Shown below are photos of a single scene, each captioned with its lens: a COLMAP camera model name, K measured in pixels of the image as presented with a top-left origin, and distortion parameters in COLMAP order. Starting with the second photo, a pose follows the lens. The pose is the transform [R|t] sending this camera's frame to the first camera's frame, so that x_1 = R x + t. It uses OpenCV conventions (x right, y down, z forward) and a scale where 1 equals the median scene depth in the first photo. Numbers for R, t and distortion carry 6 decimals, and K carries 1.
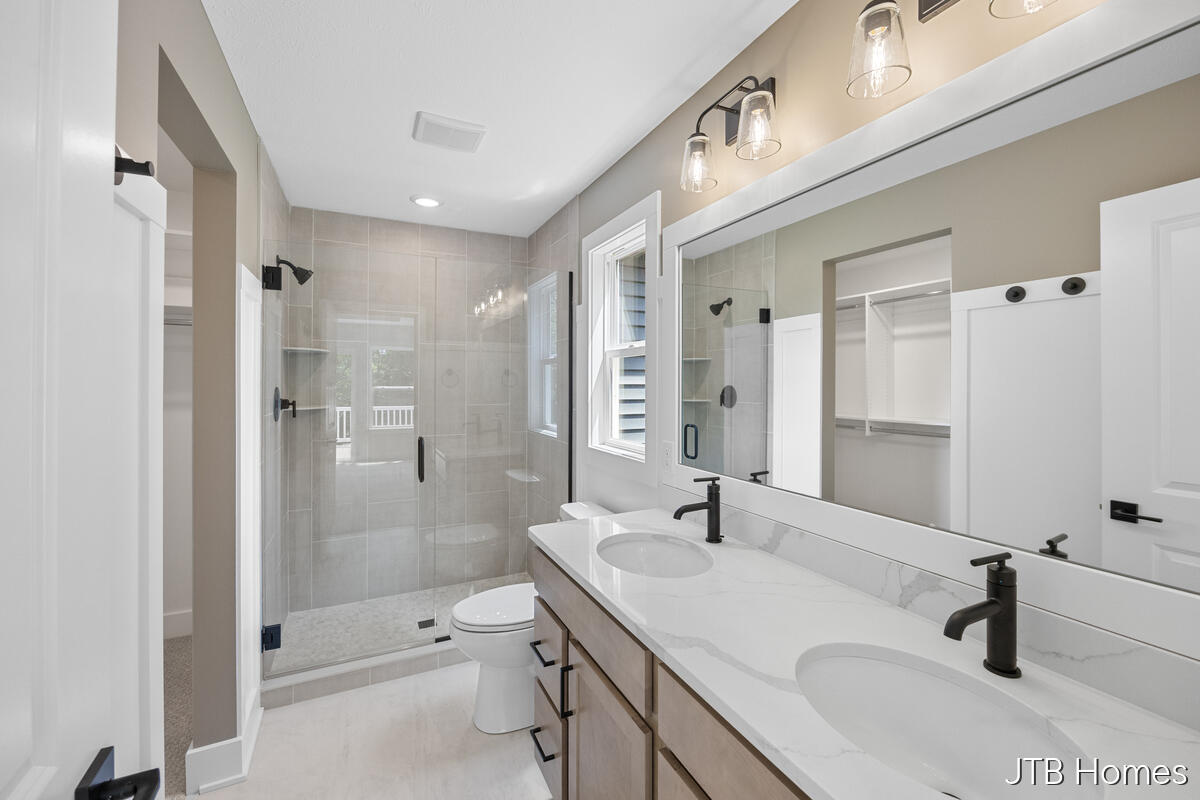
lens RADIAL K [[480.4, 0, 590.1], [0, 480.4, 380.4], [0, 0, 1]] dist [-0.003634, -0.000239]
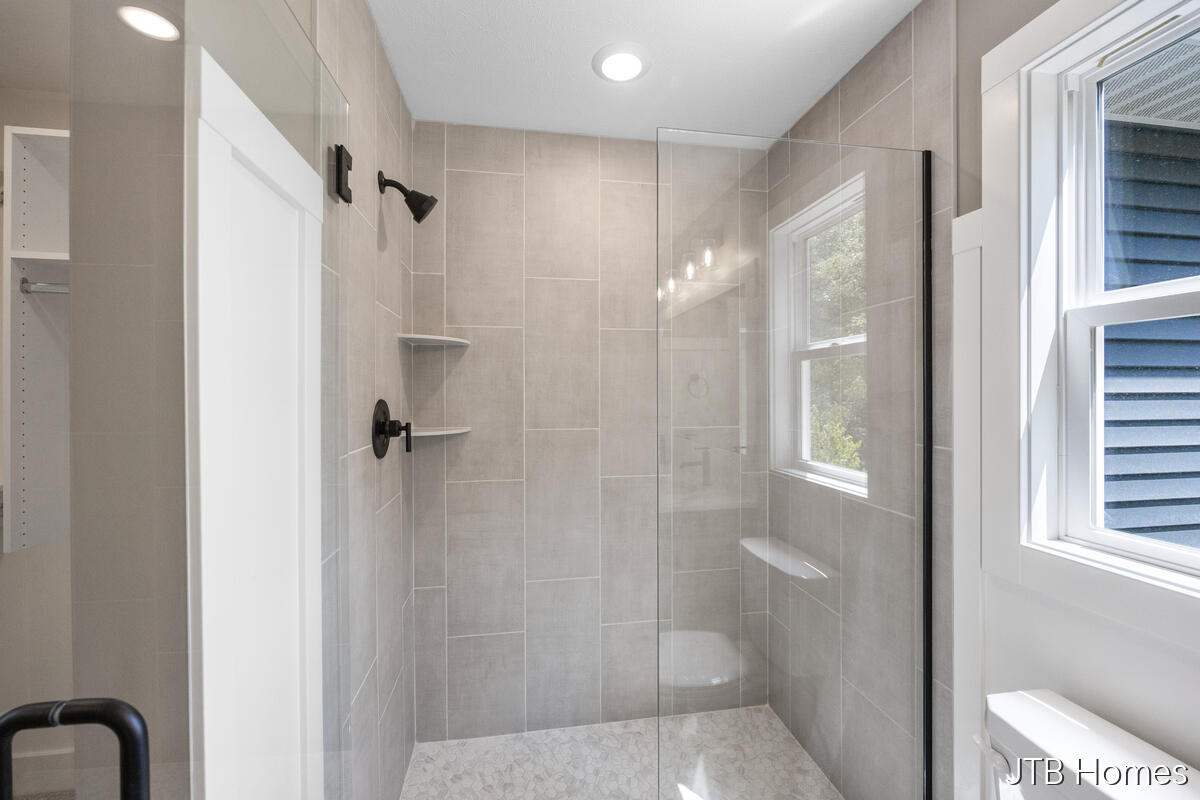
lens RADIAL K [[480.4, 0, 599.4], [0, 480.4, 396.1], [0, 0, 1]] dist [-0.003634, -0.000239]
pose [[0.962581, -0.000720, -0.270992, -0.195171], [0.004142, 0.999919, 0.012055, 0.004117], [0.270961, -0.012726, 0.962506, 0.413905]]
